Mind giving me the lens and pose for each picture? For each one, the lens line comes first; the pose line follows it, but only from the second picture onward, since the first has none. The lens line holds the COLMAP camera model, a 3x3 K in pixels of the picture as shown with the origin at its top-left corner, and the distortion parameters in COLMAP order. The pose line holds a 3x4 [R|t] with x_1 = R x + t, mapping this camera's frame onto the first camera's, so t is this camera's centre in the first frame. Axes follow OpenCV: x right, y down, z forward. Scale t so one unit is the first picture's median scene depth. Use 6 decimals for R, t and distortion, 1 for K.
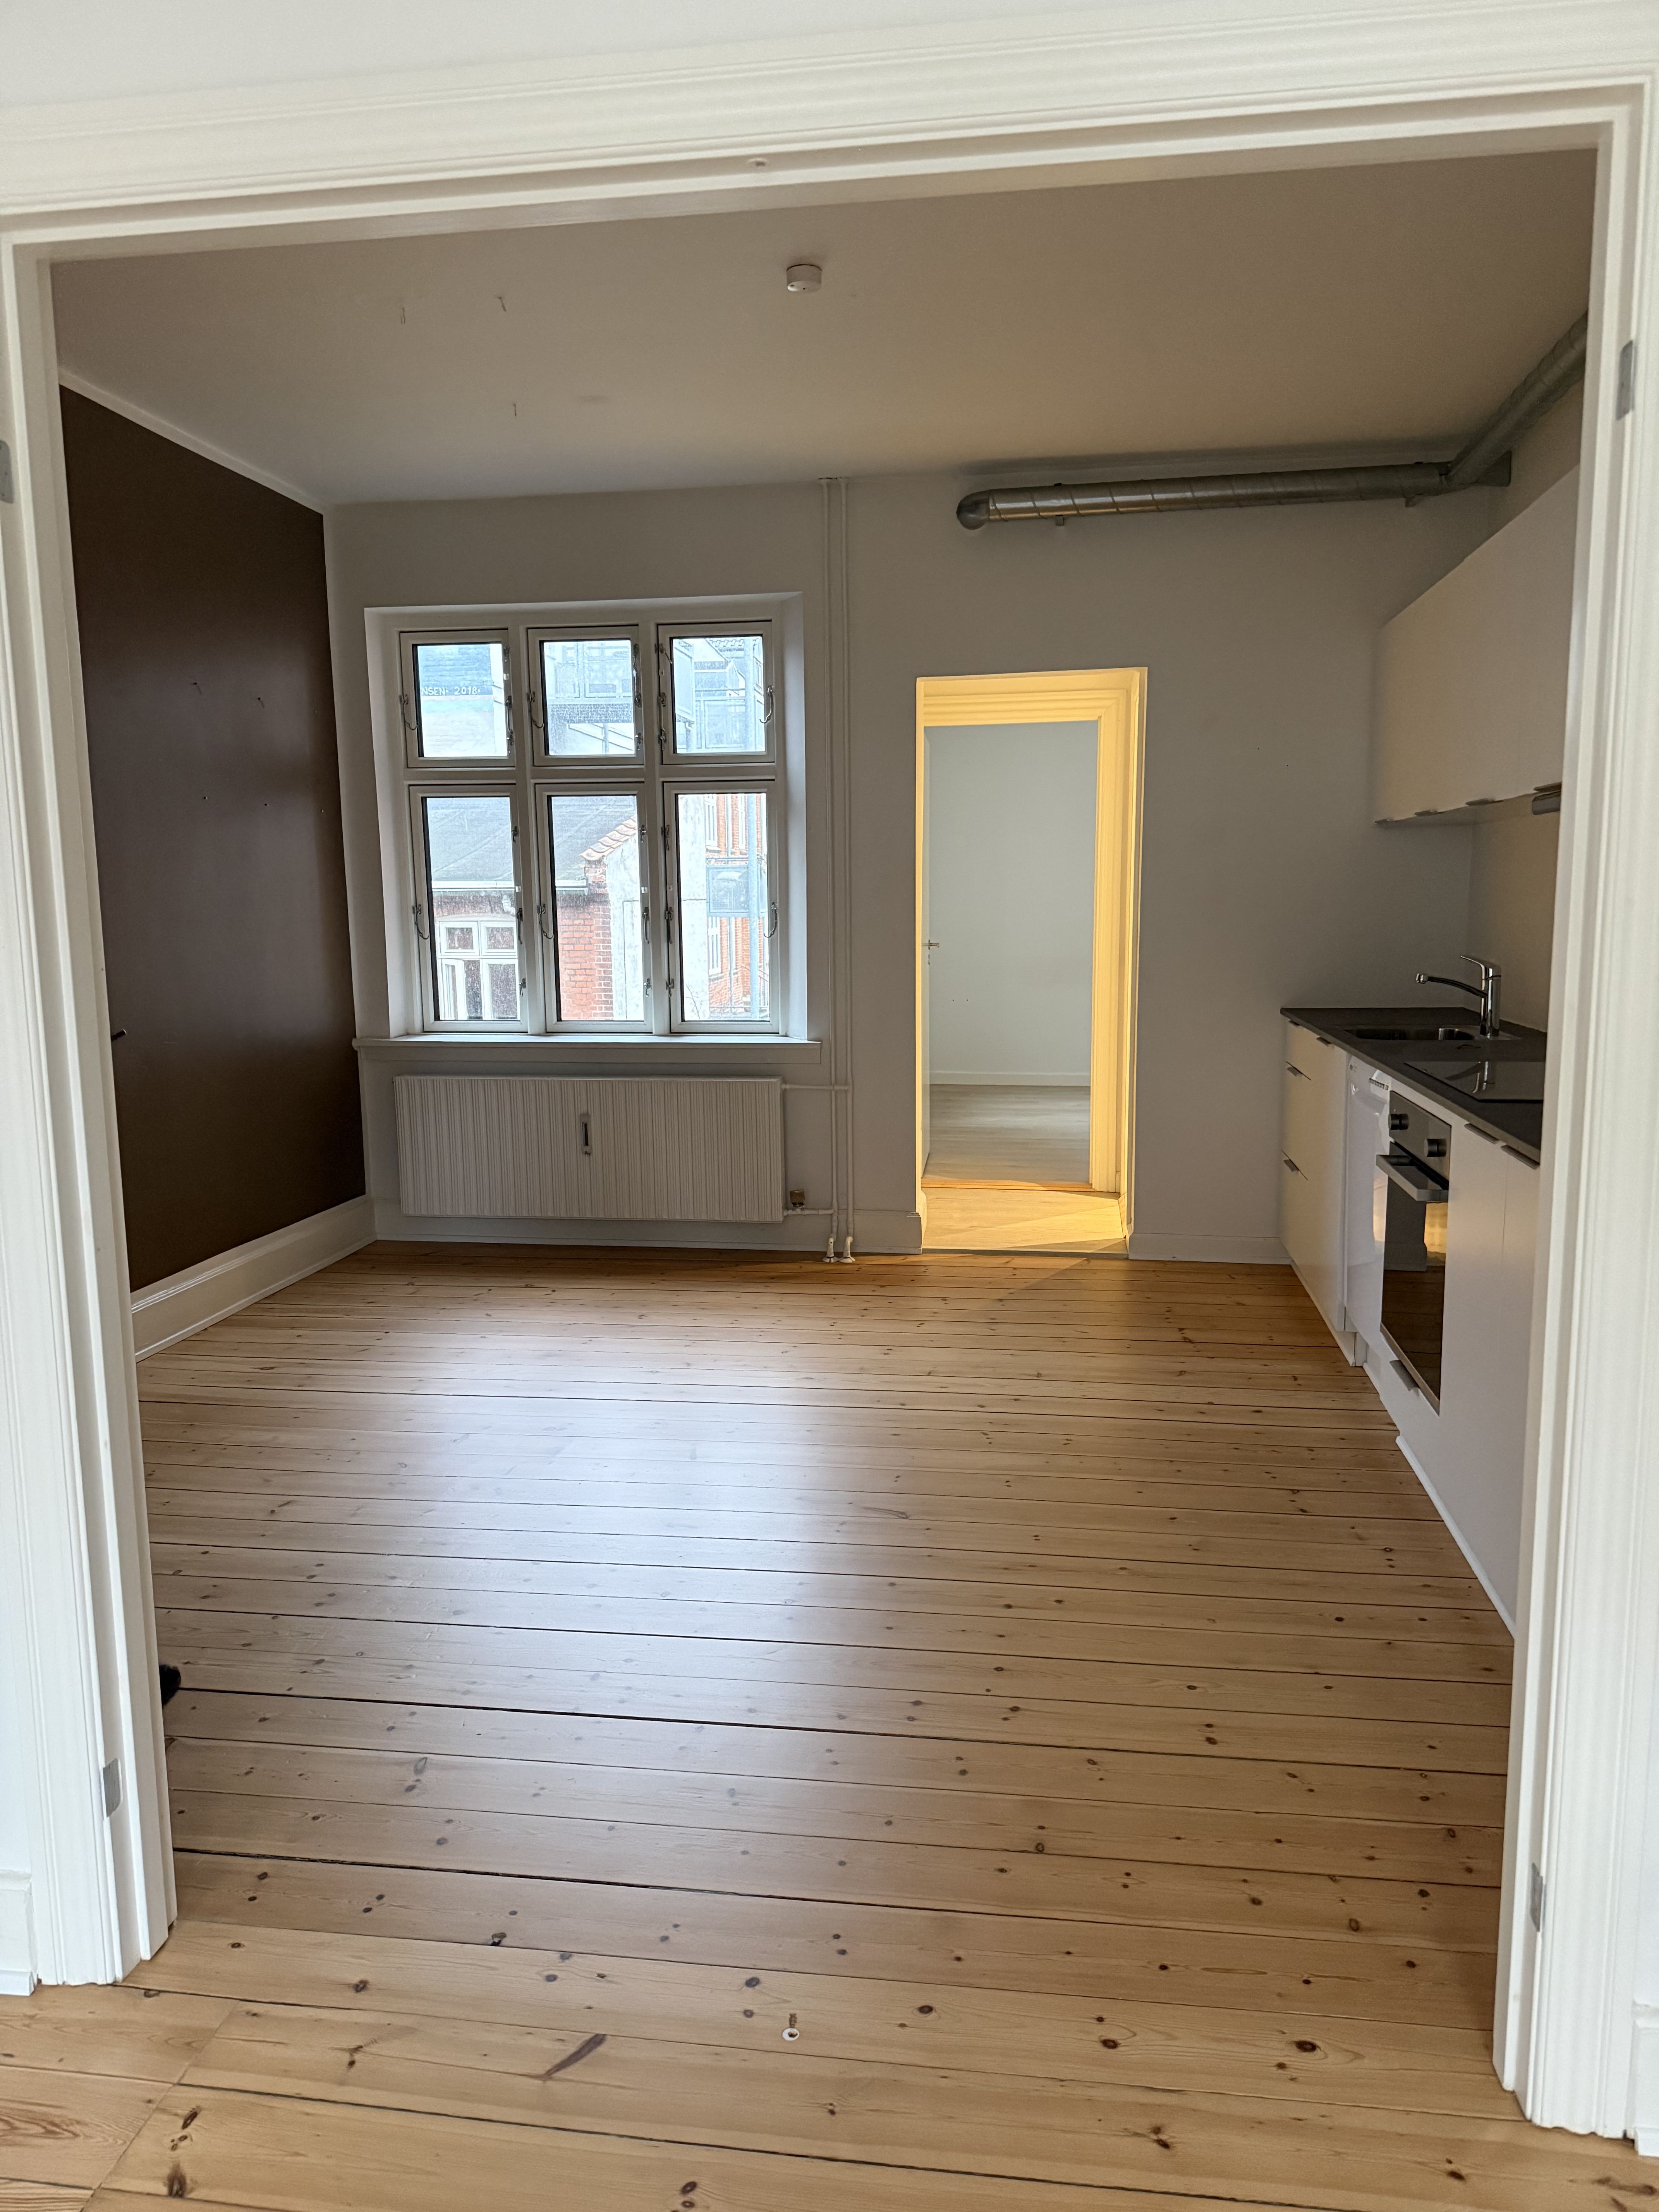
lens RADIAL K [[1551.9, 0, 829.5], [0, 1551.9, 1106.0], [0, 0, 1]] dist [0.023654, -0.000061]
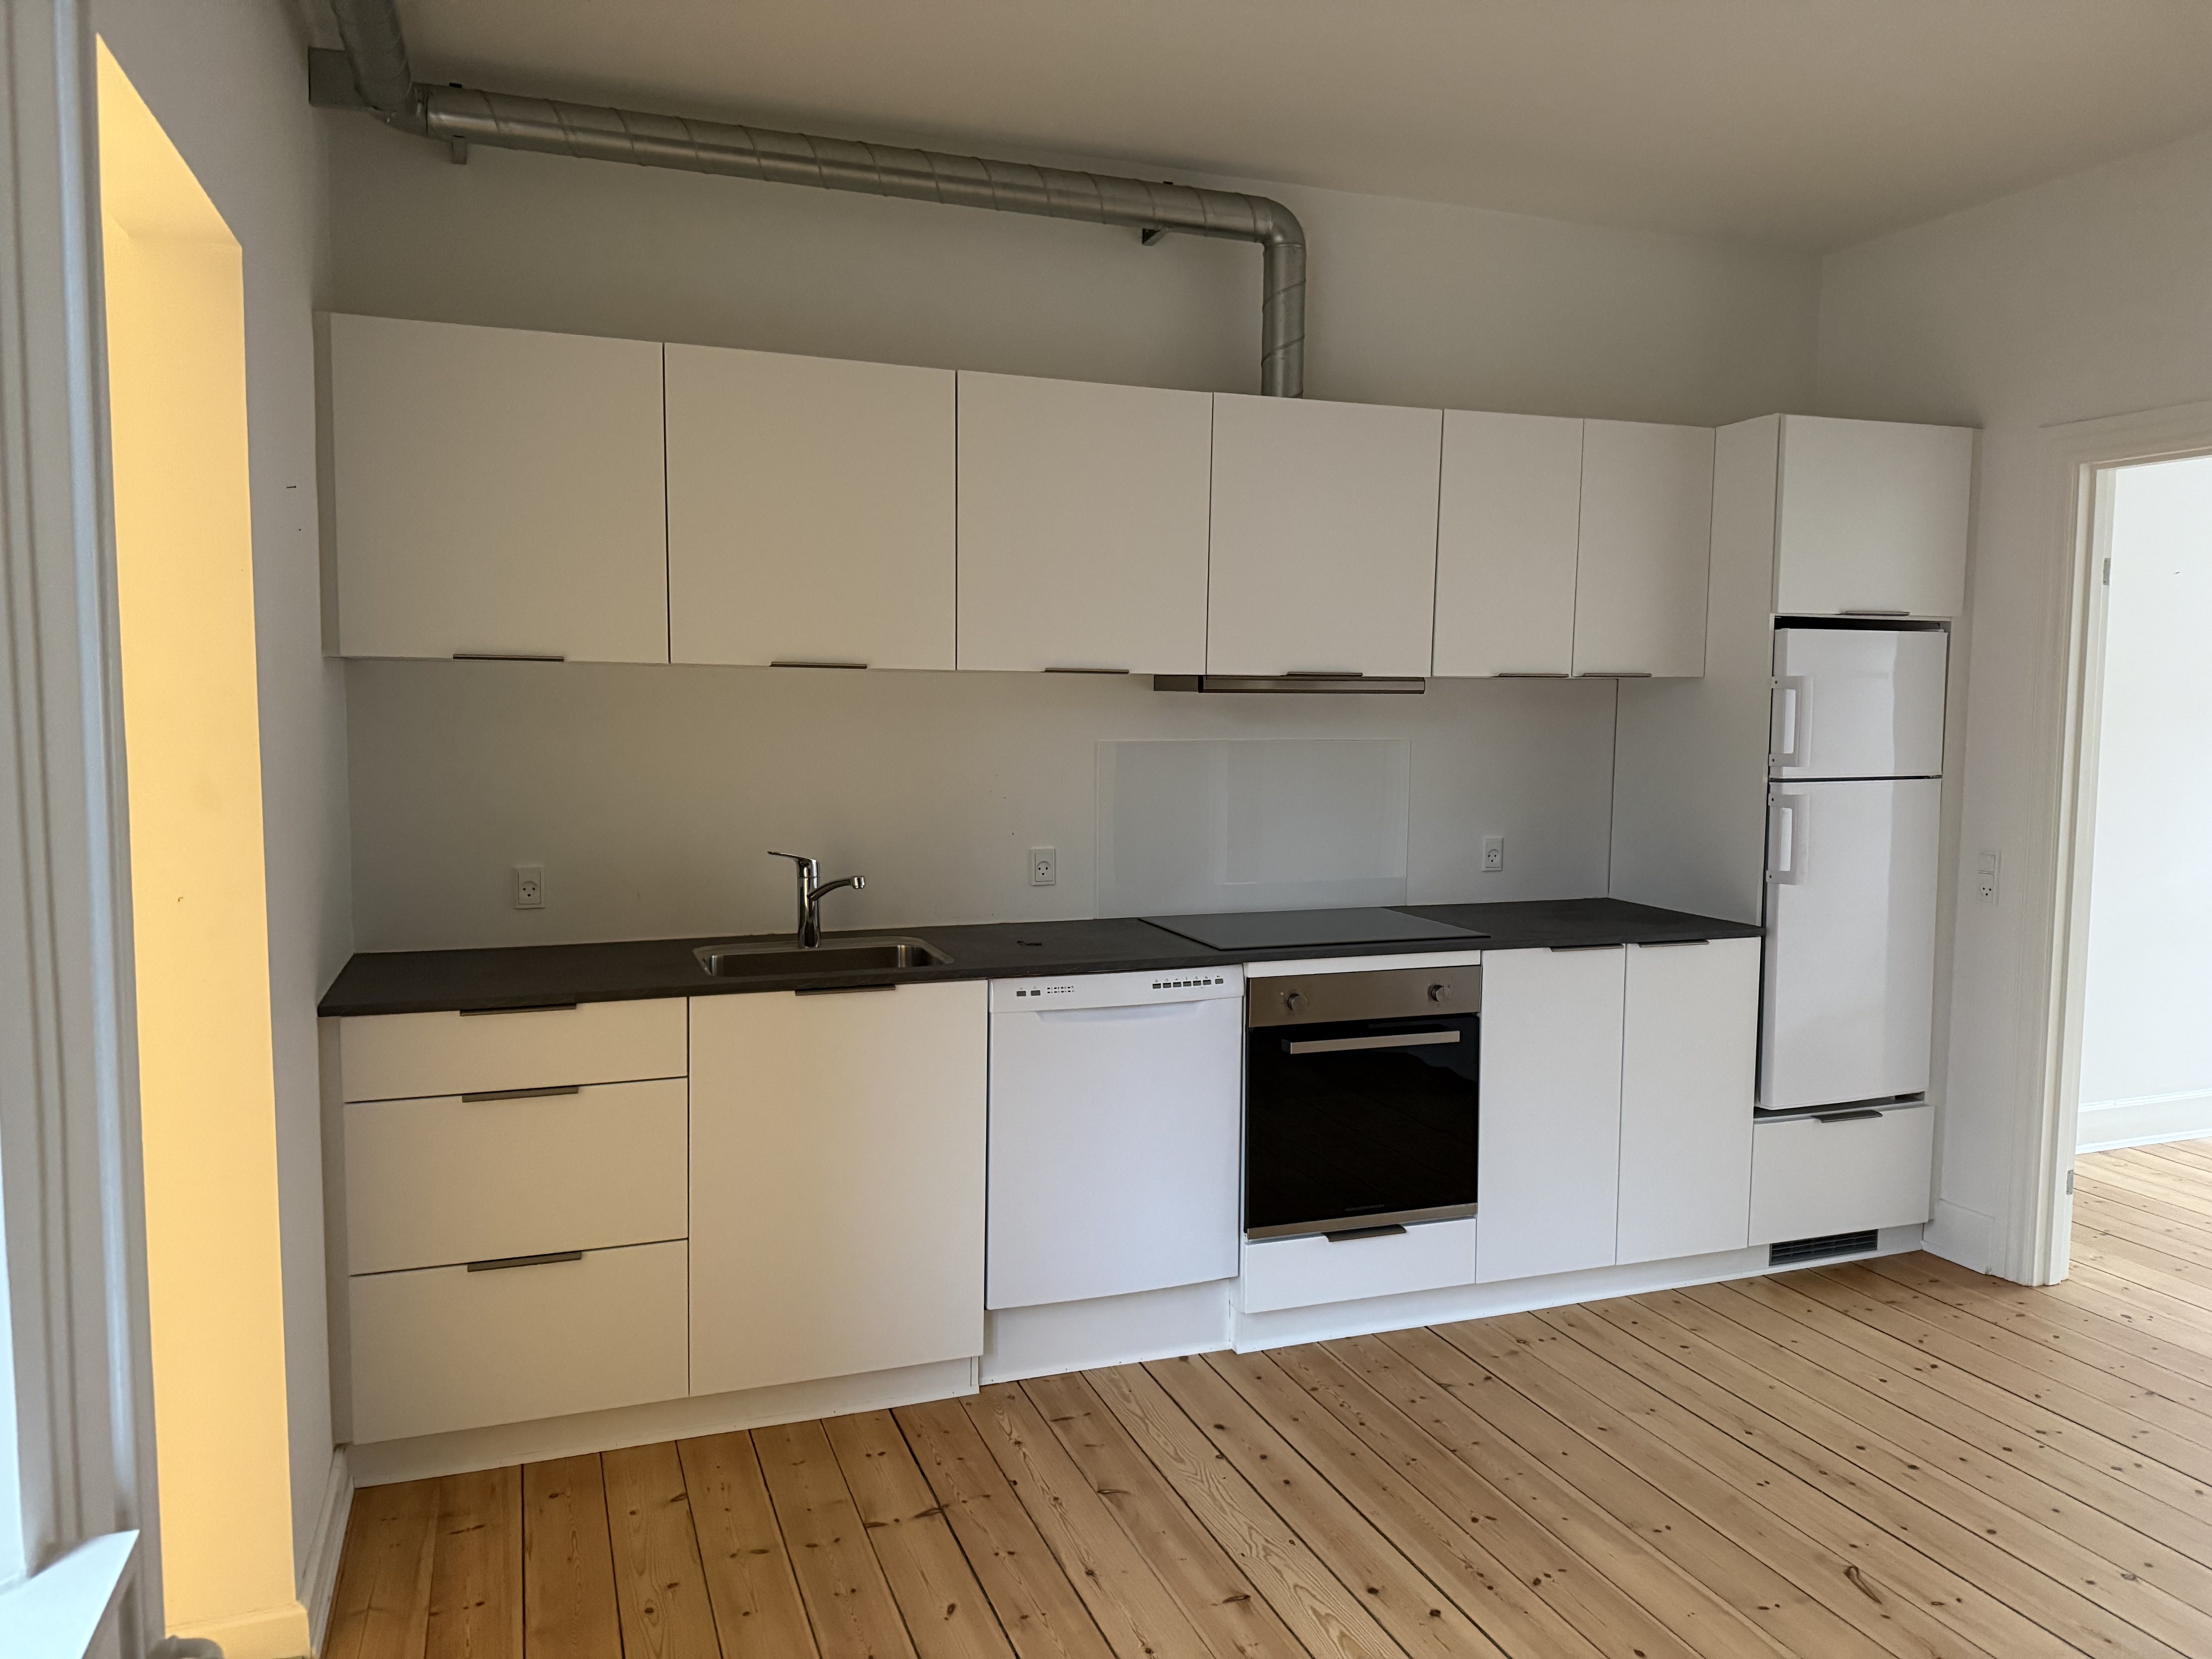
lens RADIAL K [[1551.9, 0, 1106.0], [0, 1551.9, 829.5], [0, 0, 1]] dist [0.023654, -0.000061]
pose [[-0.483051, -0.067944, 0.872952, -0.365292], [0.116718, 0.983090, 0.141103, -0.219687], [-0.867778, 0.170049, -0.466953, 1.369295]]
